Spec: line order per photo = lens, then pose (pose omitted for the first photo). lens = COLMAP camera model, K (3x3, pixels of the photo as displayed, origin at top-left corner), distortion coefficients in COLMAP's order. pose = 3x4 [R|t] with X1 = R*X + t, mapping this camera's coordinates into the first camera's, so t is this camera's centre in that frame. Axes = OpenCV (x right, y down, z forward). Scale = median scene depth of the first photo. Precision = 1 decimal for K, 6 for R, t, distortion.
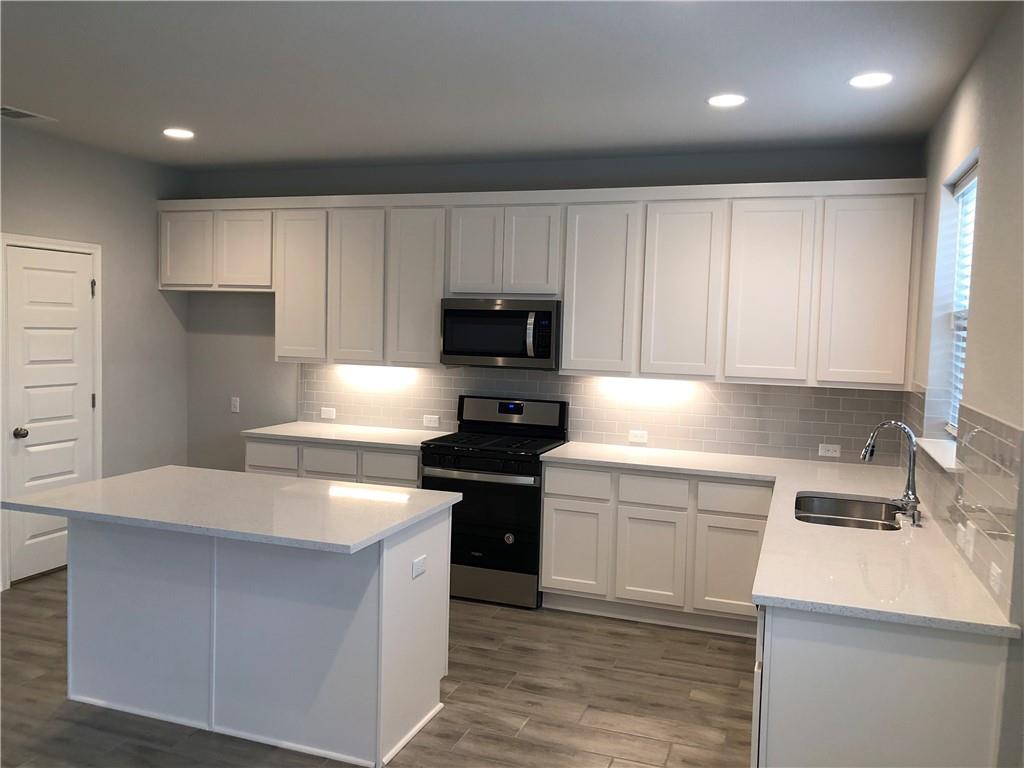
lens RADIAL K [[839.6, 0, 512.7], [0, 839.6, 382.9], [0, 0, 1]] dist [0.025067, -0.025212]
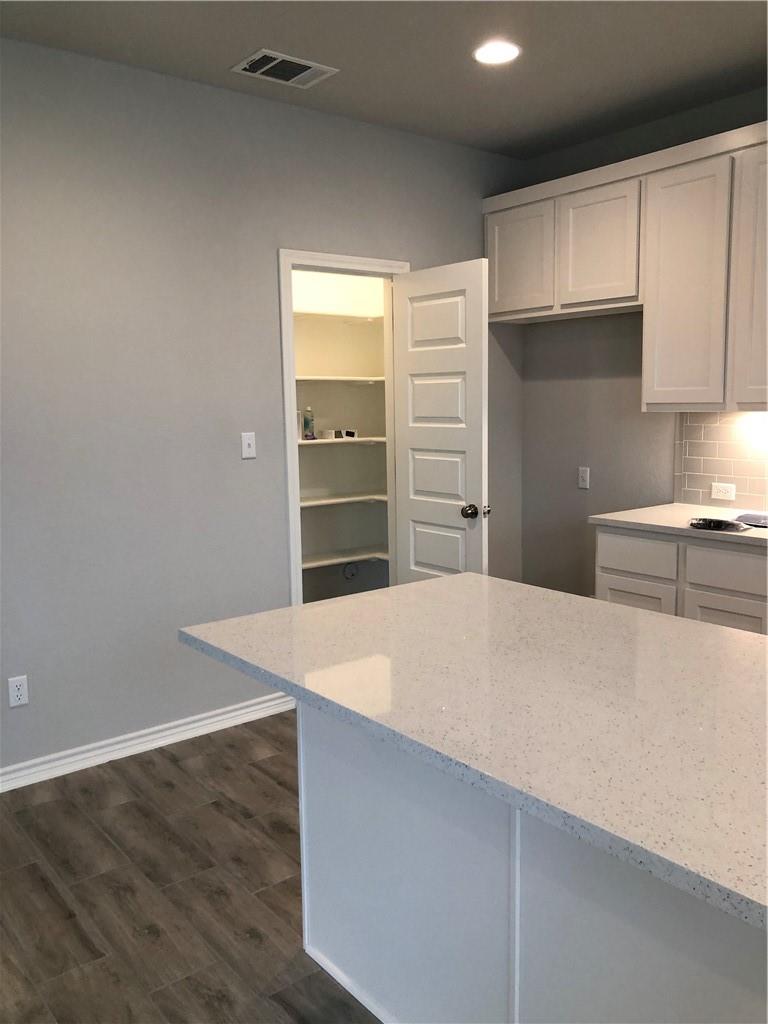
lens RADIAL K [[839.6, 0, 382.7], [0, 839.6, 507.1], [0, 0, 1]] dist [0.025067, -0.025212]
pose [[0.842776, 0.023847, -0.537735, -0.095297], [0.006115, 0.998529, 0.053866, 0.012067], [0.538229, -0.048685, 0.841391, 0.325920]]
